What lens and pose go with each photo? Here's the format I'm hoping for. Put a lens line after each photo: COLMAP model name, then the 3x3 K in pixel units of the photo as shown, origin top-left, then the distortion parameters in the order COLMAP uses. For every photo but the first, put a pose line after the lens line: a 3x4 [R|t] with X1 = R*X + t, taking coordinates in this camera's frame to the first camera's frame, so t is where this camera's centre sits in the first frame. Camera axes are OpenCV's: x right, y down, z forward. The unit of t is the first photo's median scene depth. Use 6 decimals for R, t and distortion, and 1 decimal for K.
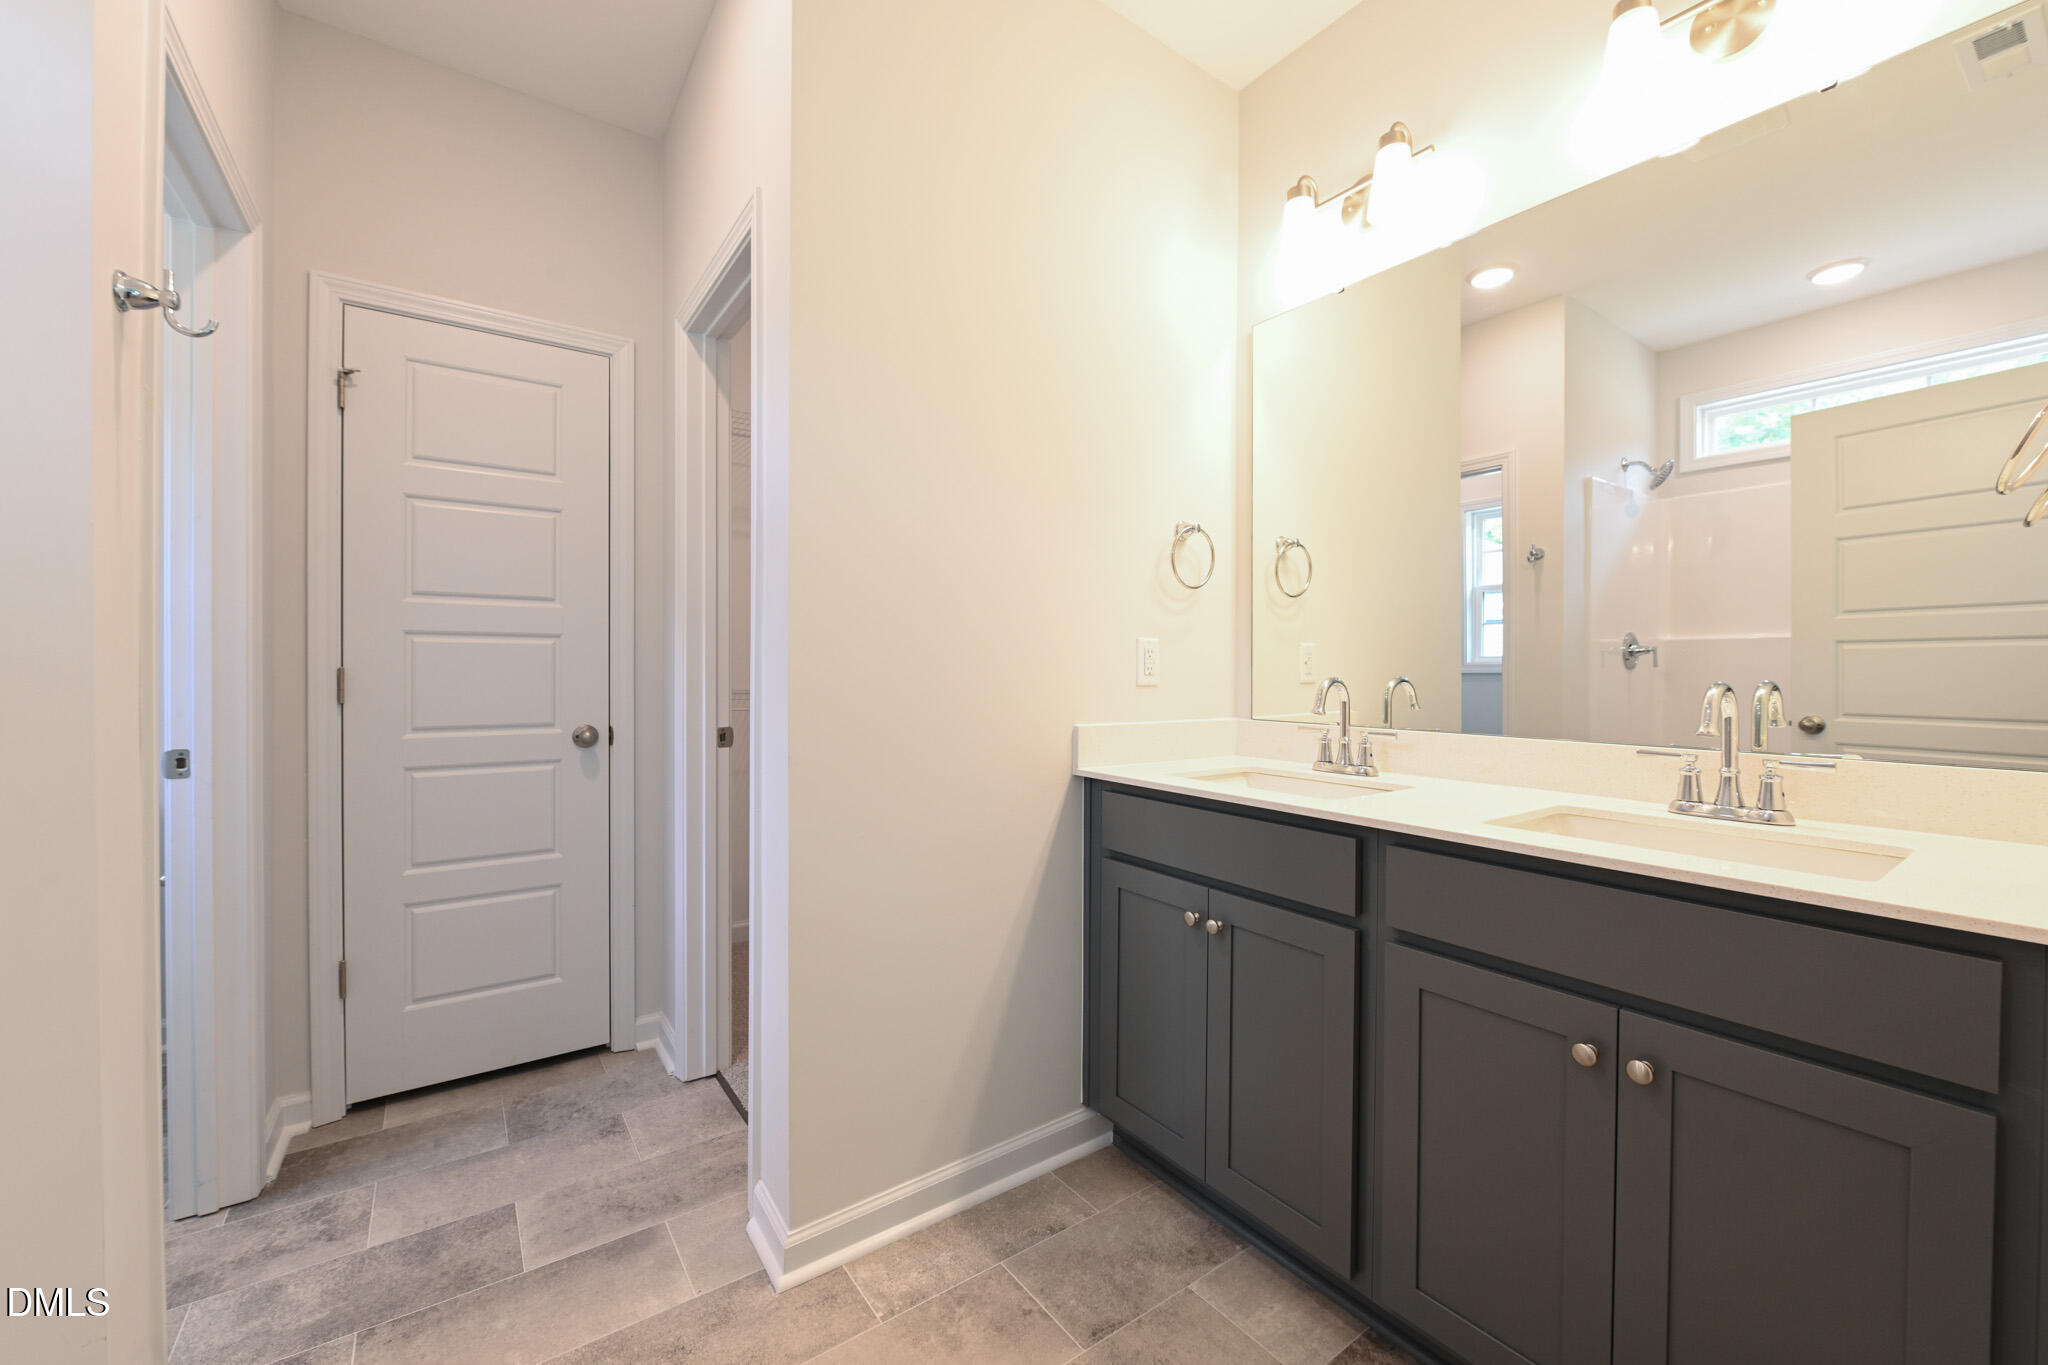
lens RADIAL K [[825.3, 0, 1032.5], [0, 825.3, 669.3], [0, 0, 1]] dist [-0.001002, -0.000235]
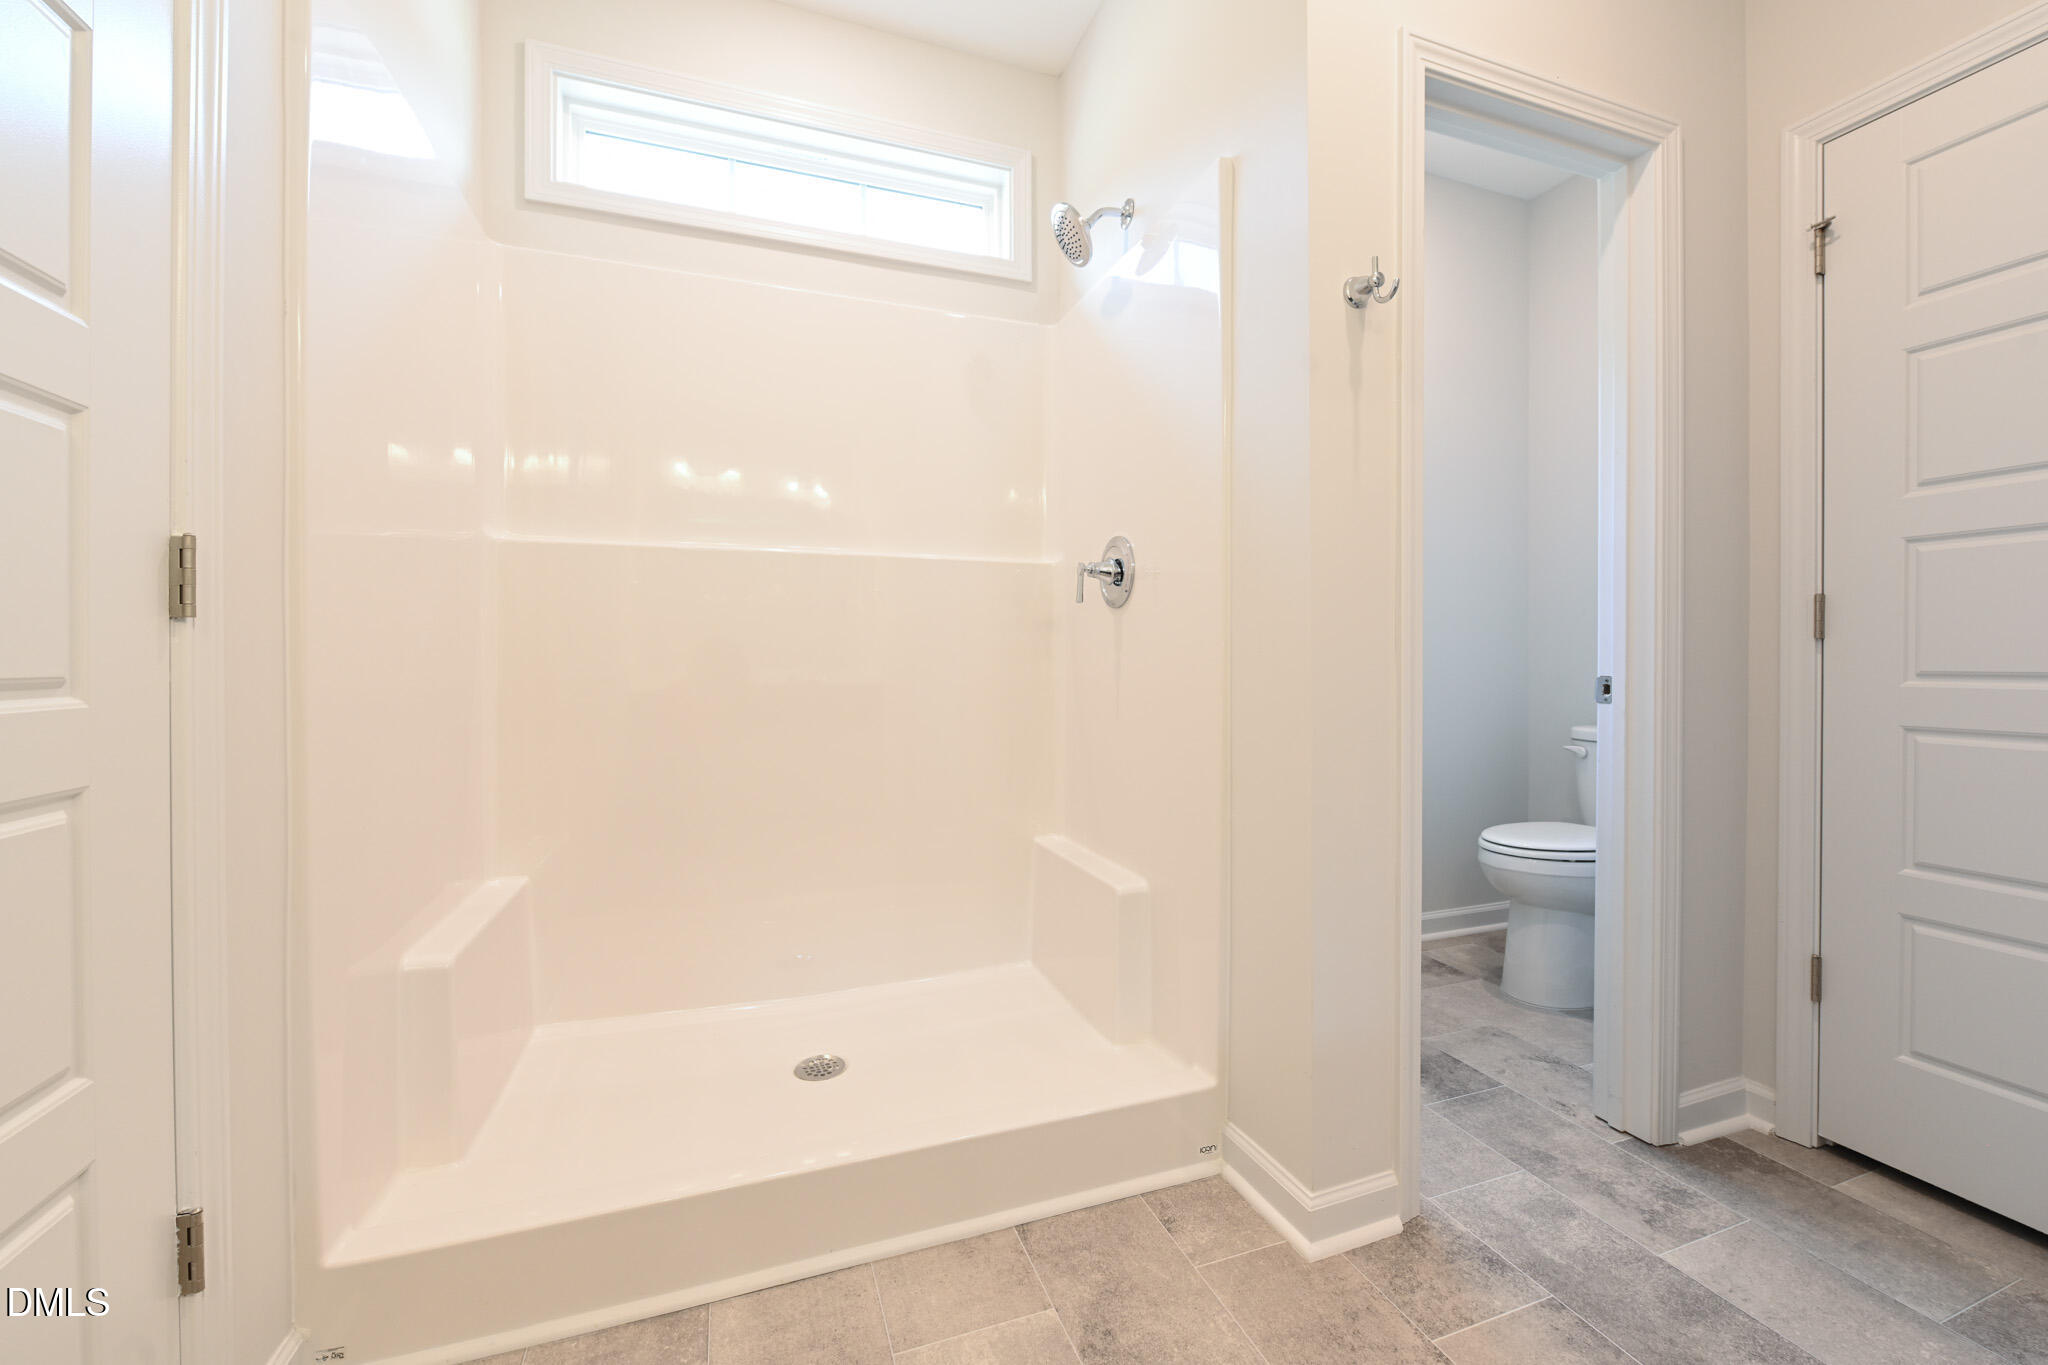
lens RADIAL K [[825.3, 0, 1032.5], [0, 825.3, 669.3], [0, 0, 1]] dist [-0.001002, -0.000235]
pose [[-0.275473, 0.000192, -0.961309, 0.174727], [-0.003775, 0.999992, 0.001281, 0.082839], [0.961301, 0.003982, -0.275470, 0.539317]]
